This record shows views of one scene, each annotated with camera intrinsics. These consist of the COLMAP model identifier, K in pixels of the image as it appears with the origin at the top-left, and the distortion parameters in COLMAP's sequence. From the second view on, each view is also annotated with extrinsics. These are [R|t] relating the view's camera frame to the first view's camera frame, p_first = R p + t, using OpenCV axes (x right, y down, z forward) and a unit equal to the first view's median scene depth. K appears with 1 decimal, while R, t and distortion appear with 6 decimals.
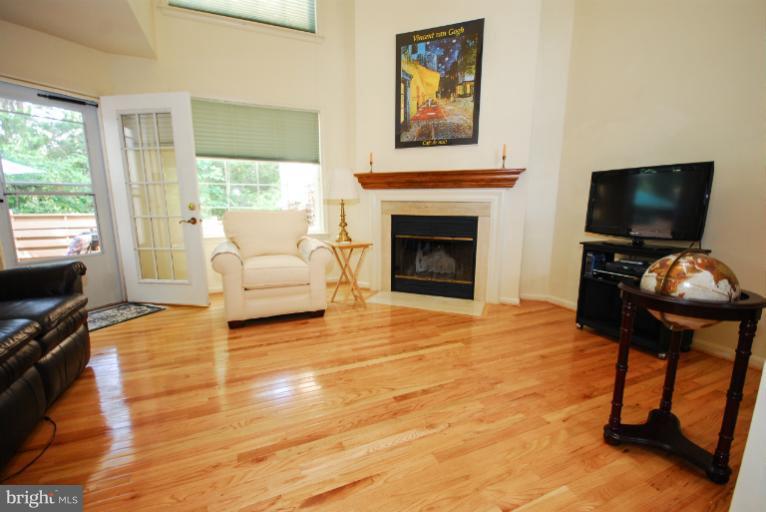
lens RADIAL K [[333.6, 0, 379.0], [0, 333.6, 266.6], [0, 0, 1]] dist [-0.016327, 0.000029]
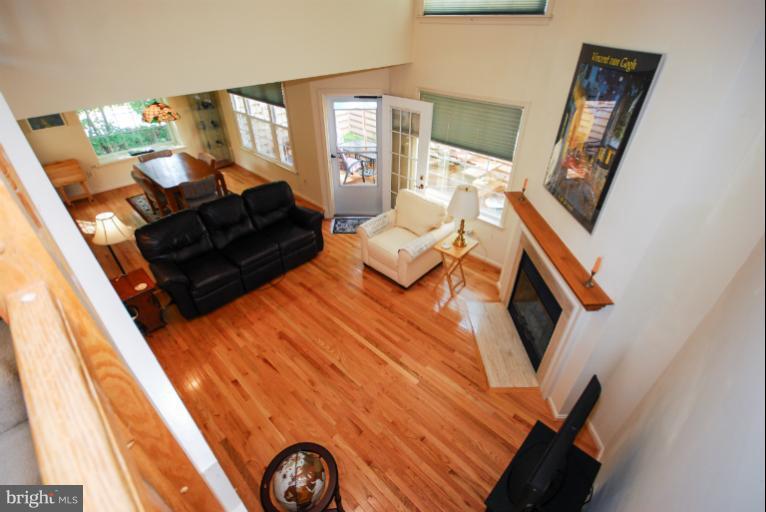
lens RADIAL K [[333.6, 0, 383.8], [0, 333.6, 264.6], [0, 0, 1]] dist [-0.016327, 0.000029]
pose [[0.390007, 0.540656, -0.745376, 0.689632], [-0.169535, 0.837800, 0.518989, -0.606884], [0.905070, -0.076042, 0.418408, 0.276325]]
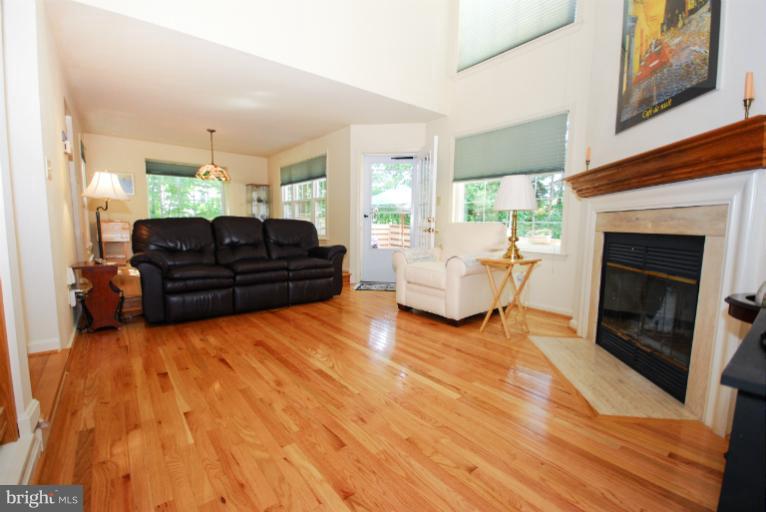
lens RADIAL K [[333.6, 0, 382.2], [0, 333.6, 266.1], [0, 0, 1]] dist [-0.016327, 0.000029]
pose [[0.265120, 0.118095, -0.956956, 0.650027], [-0.192462, 0.978981, 0.067493, -0.049754], [0.944812, 0.166284, 0.282276, 0.440296]]
